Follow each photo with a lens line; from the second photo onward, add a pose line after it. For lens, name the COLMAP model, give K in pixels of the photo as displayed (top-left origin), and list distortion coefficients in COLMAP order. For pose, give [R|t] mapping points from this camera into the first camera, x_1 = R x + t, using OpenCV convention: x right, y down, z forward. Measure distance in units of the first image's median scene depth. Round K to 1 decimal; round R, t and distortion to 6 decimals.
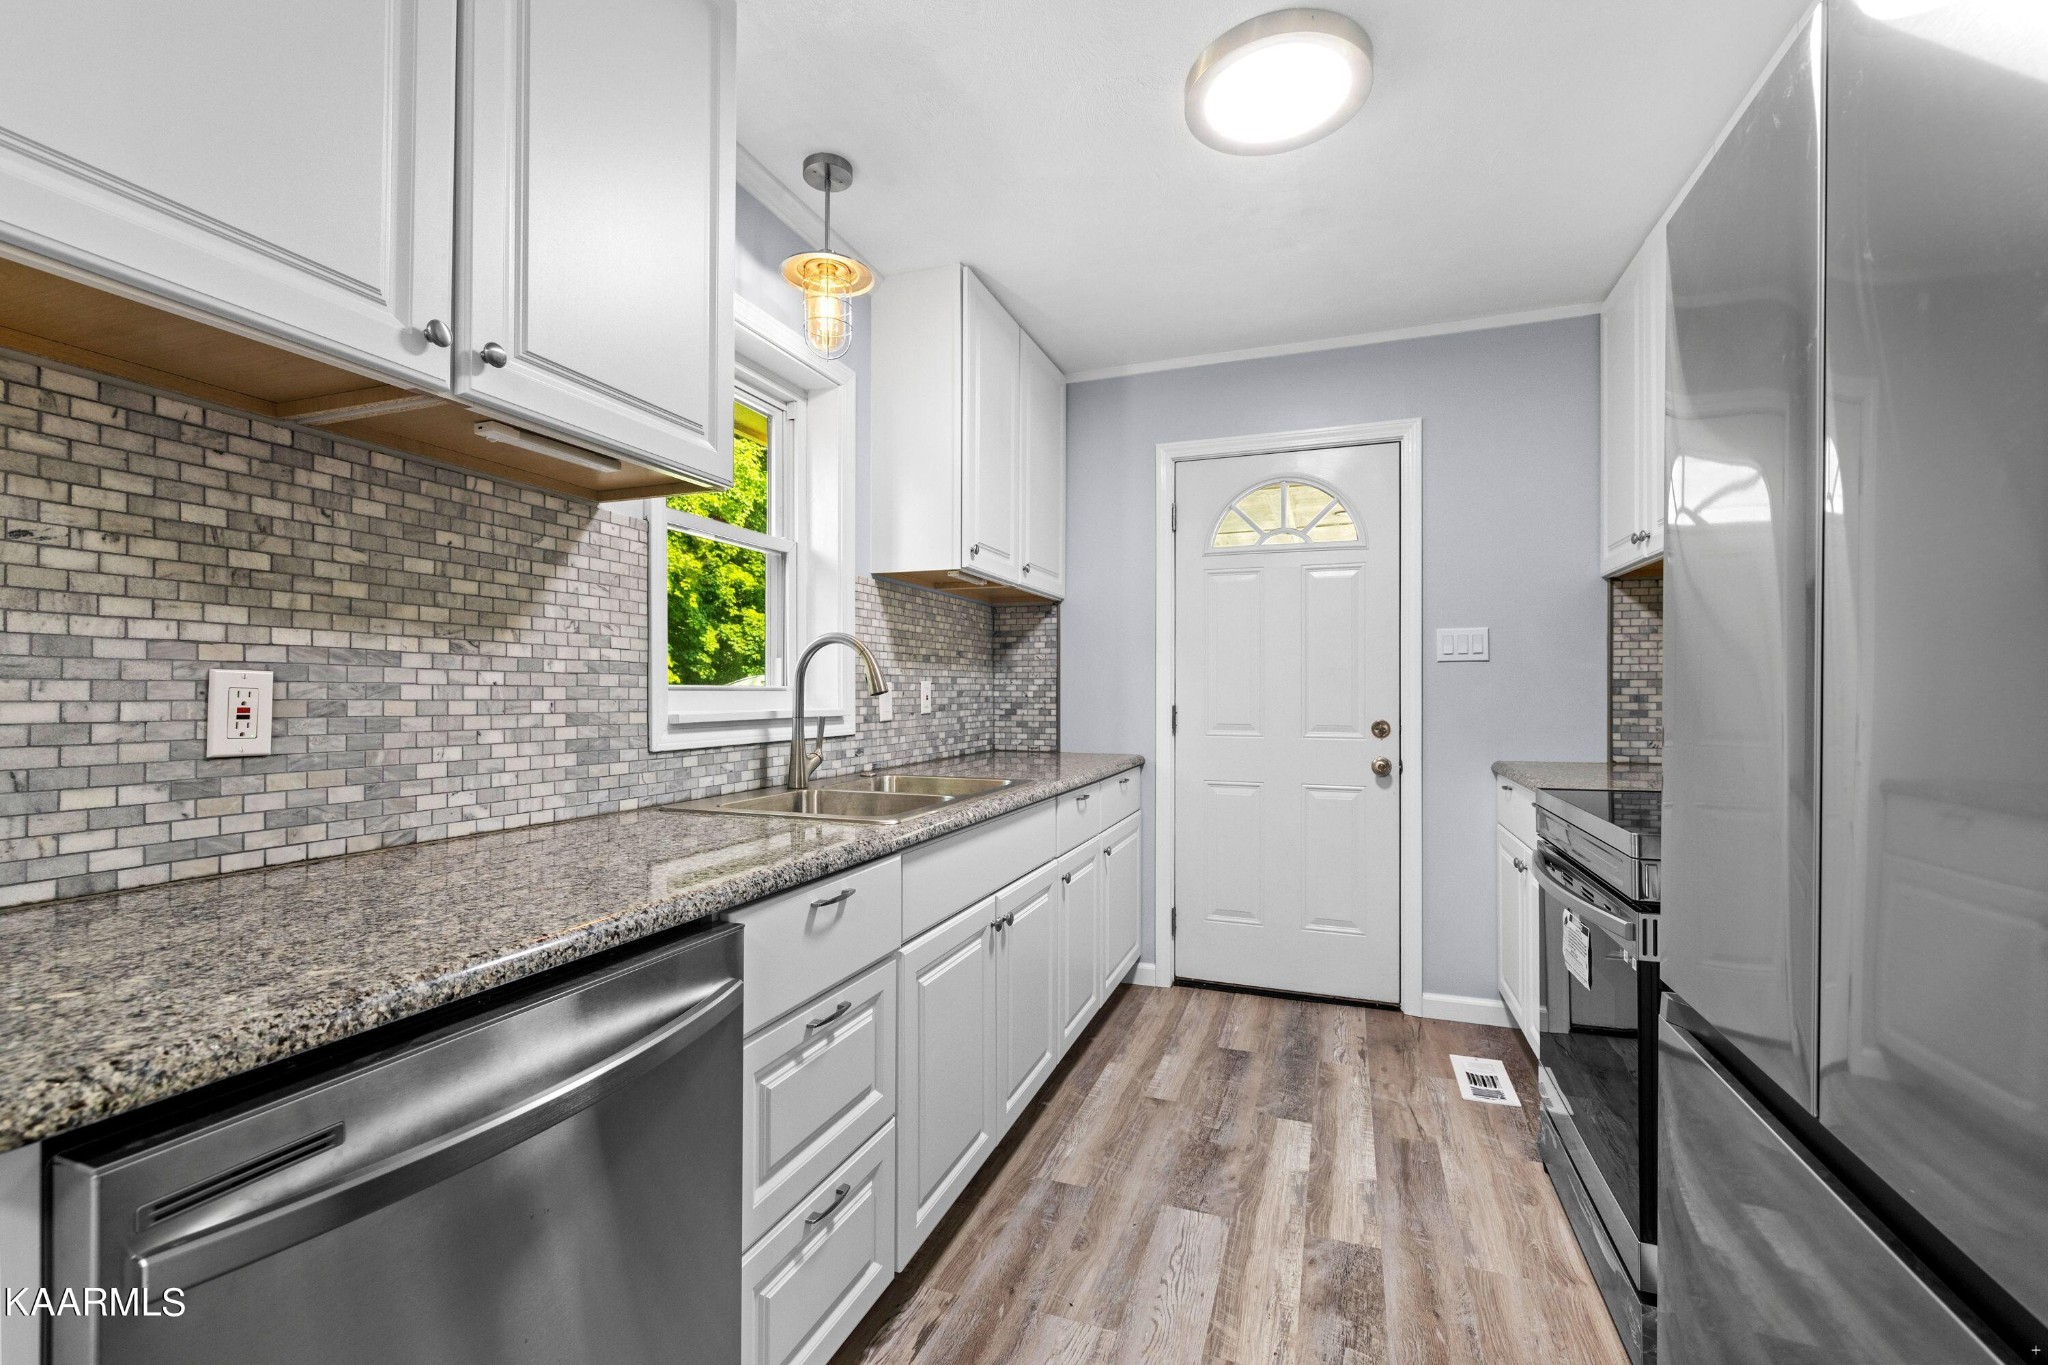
lens RADIAL K [[859.4, 0, 1028.6], [0, 859.4, 674.3], [0, 0, 1]] dist [-0.000085, -0.000185]
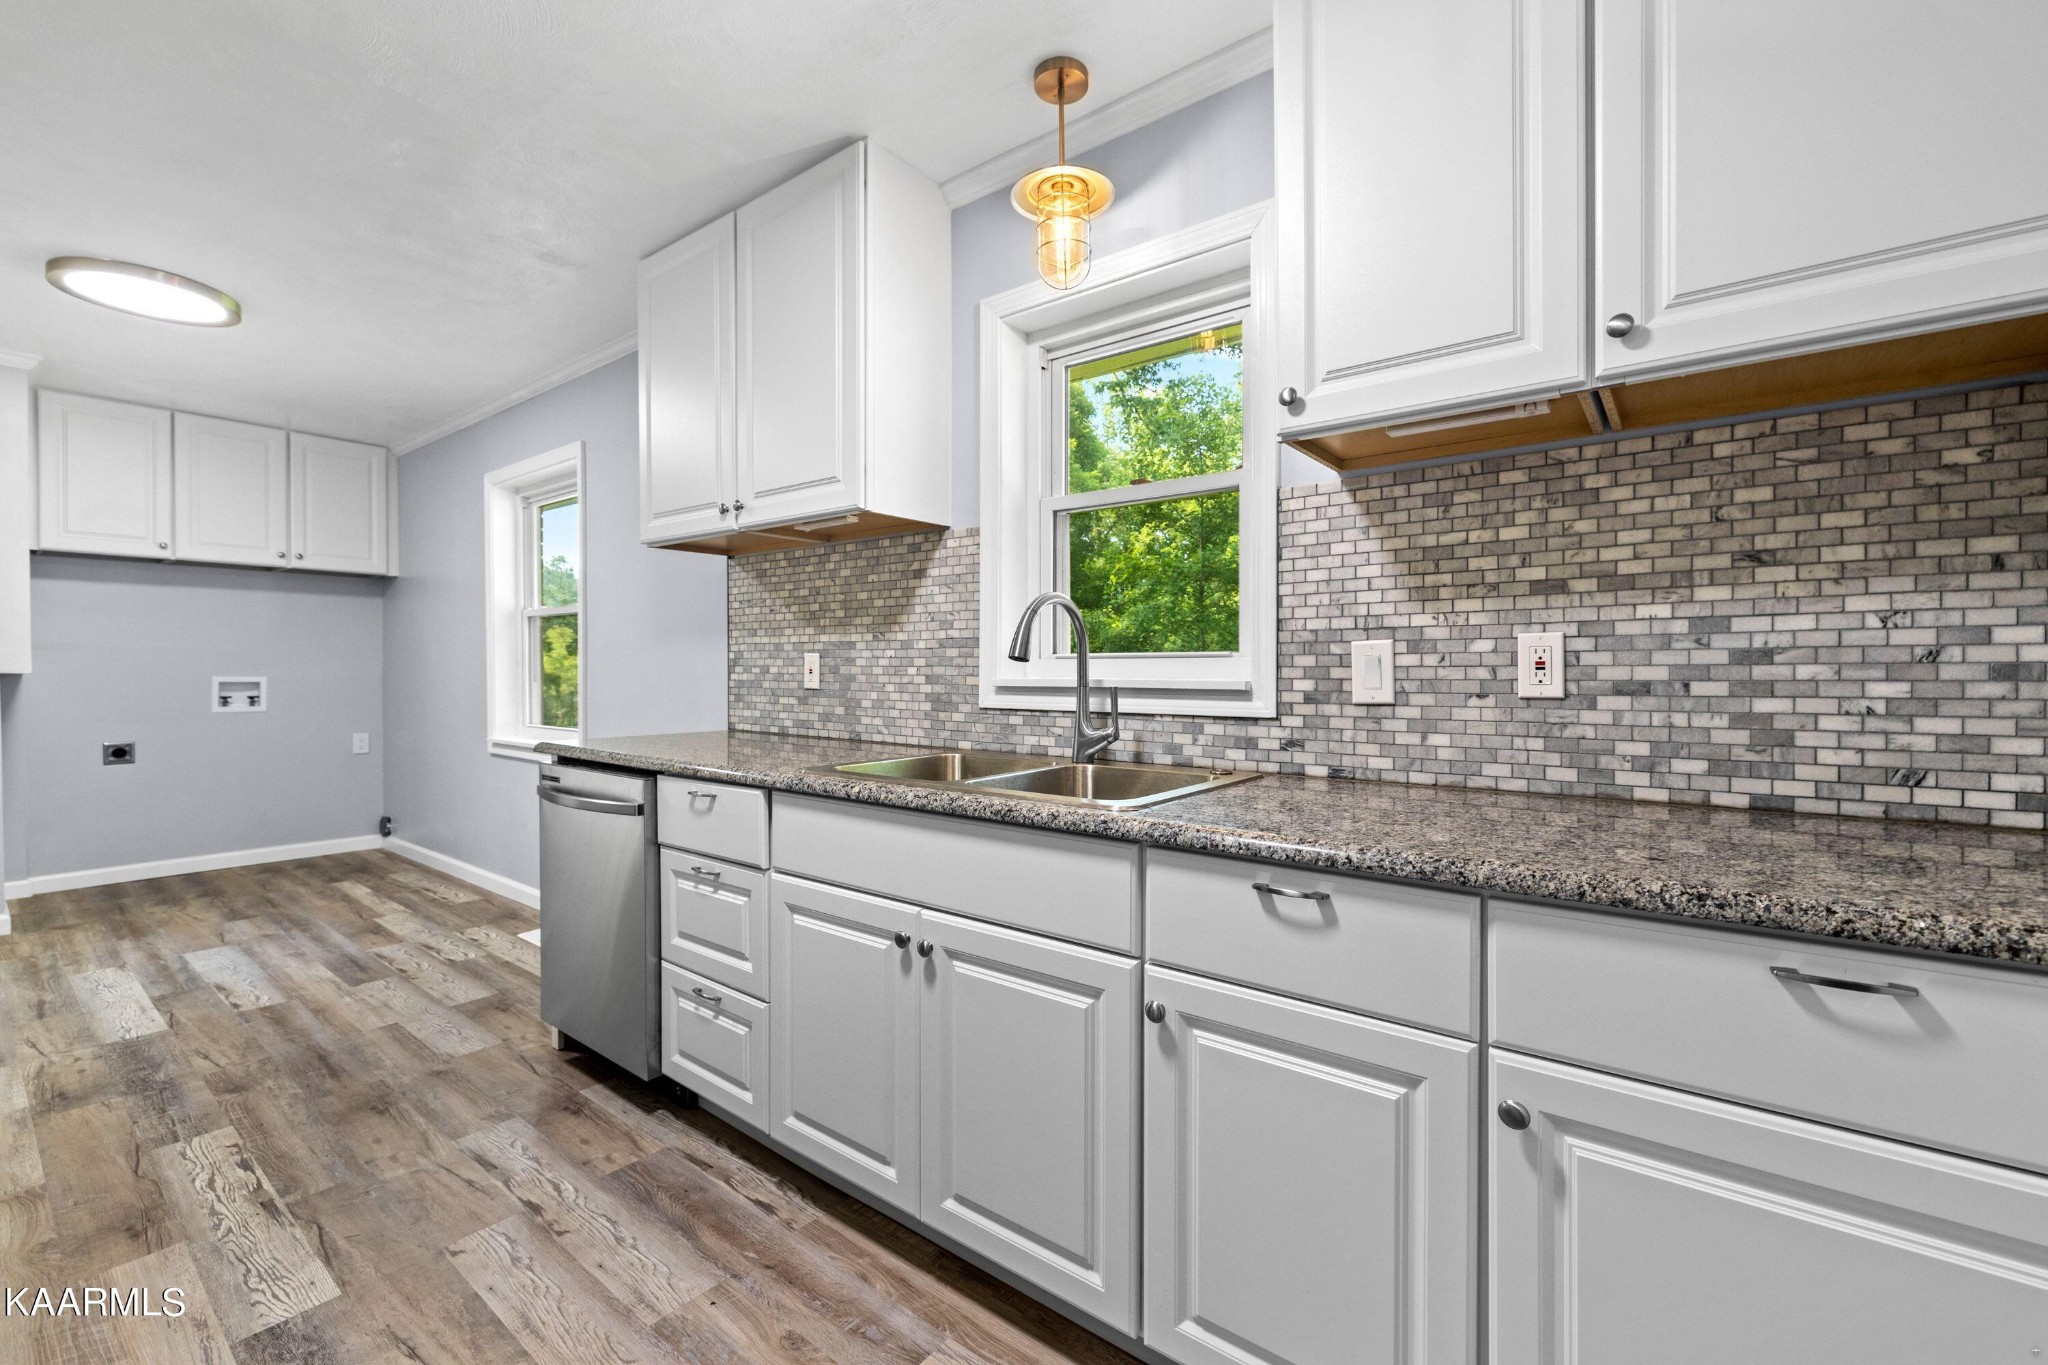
lens RADIAL K [[859.4, 0, 1028.6], [0, 859.4, 674.3], [0, 0, 1]] dist [-0.000085, -0.000185]
pose [[-0.310840, 0.002918, -0.950458, 0.839793], [0.019829, 0.999798, -0.003416, 0.052476], [0.950255, -0.019909, -0.310835, 1.643479]]
